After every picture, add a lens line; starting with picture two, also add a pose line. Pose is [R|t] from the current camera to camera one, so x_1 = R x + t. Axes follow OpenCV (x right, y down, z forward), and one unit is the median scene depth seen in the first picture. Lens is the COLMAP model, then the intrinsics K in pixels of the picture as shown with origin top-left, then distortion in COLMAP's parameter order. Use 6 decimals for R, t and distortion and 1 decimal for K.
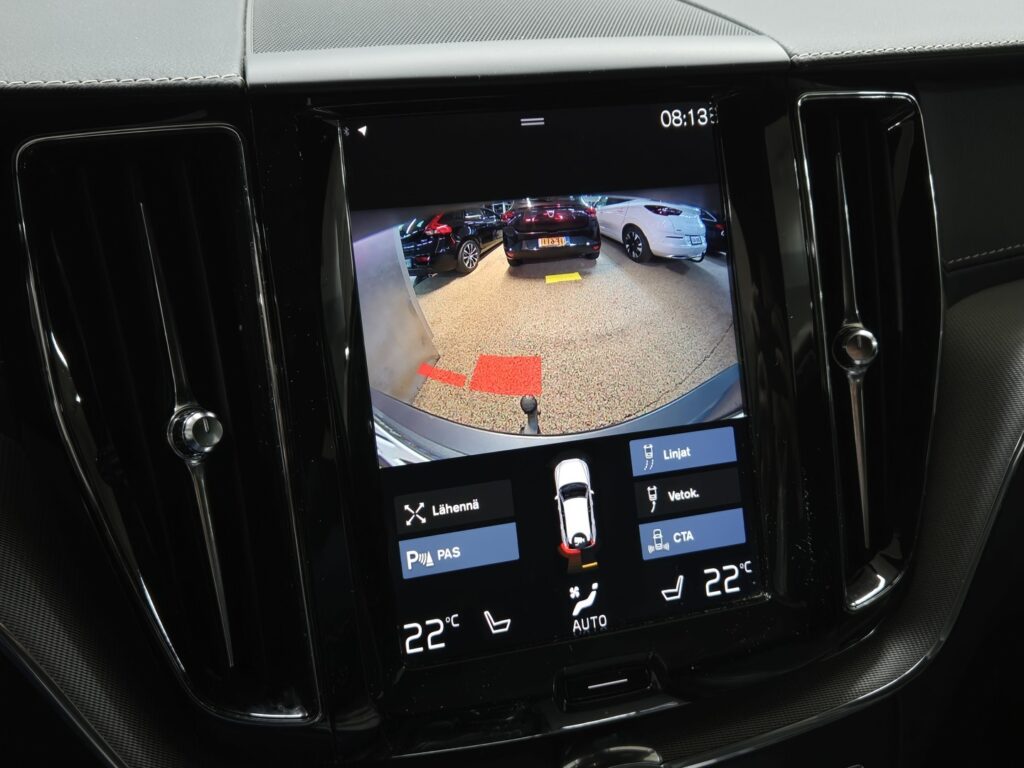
lens RADIAL K [[1073.3, 0, 508.5], [0, 1073.3, 394.7], [0, 0, 1]] dist [0.014561, 0.000000]
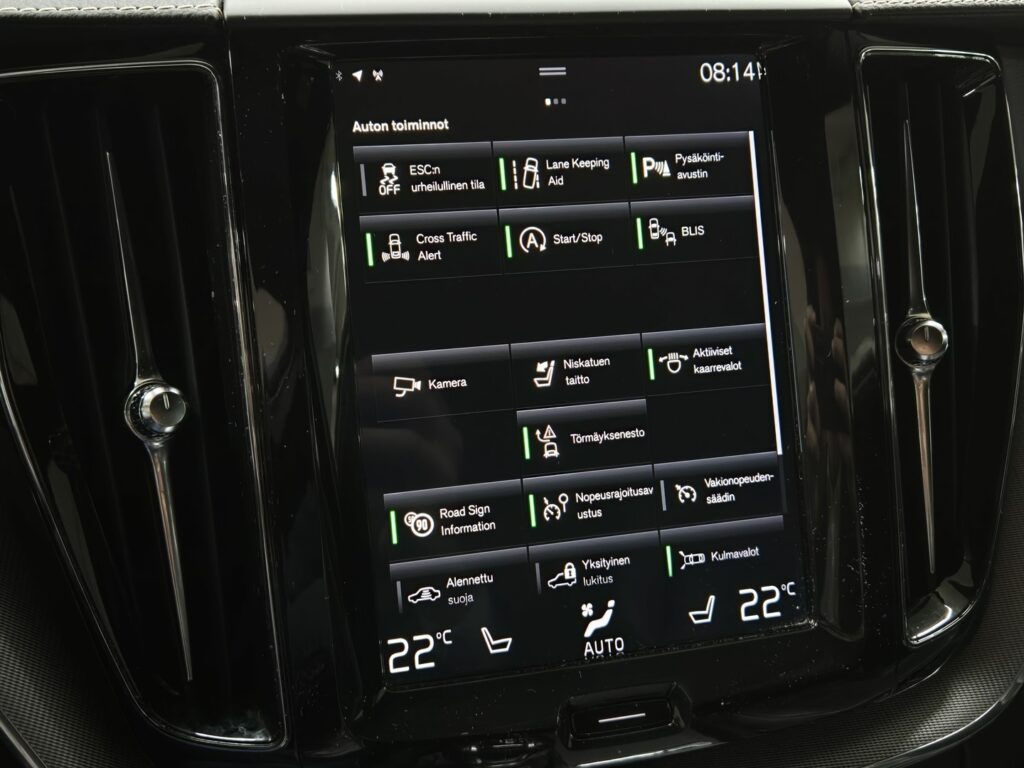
lens RADIAL K [[1073.3, 0, 505.1], [0, 1073.3, 389.7], [0, 0, 1]] dist [0.014561, 0.000000]
pose [[0.998037, 0.026026, -0.056971, 0.039708], [-0.027572, 0.999268, -0.026517, 0.030569], [0.056239, 0.028036, 0.998024, 0.123197]]
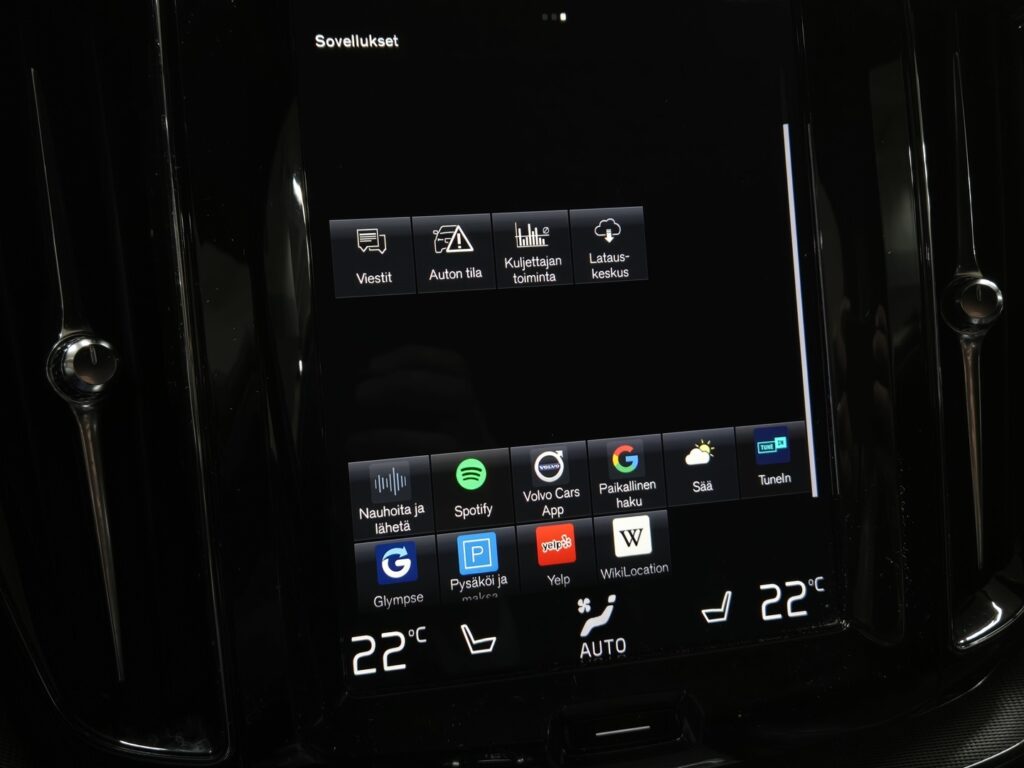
lens RADIAL K [[1073.3, 0, 505.3], [0, 1073.3, 392.9], [0, 0, 1]] dist [0.014561, 0.000000]
pose [[0.997034, 0.036524, -0.067744, 0.051574], [-0.038141, 0.999014, -0.022728, 0.053968], [0.066848, 0.025245, 0.997444, 0.240125]]
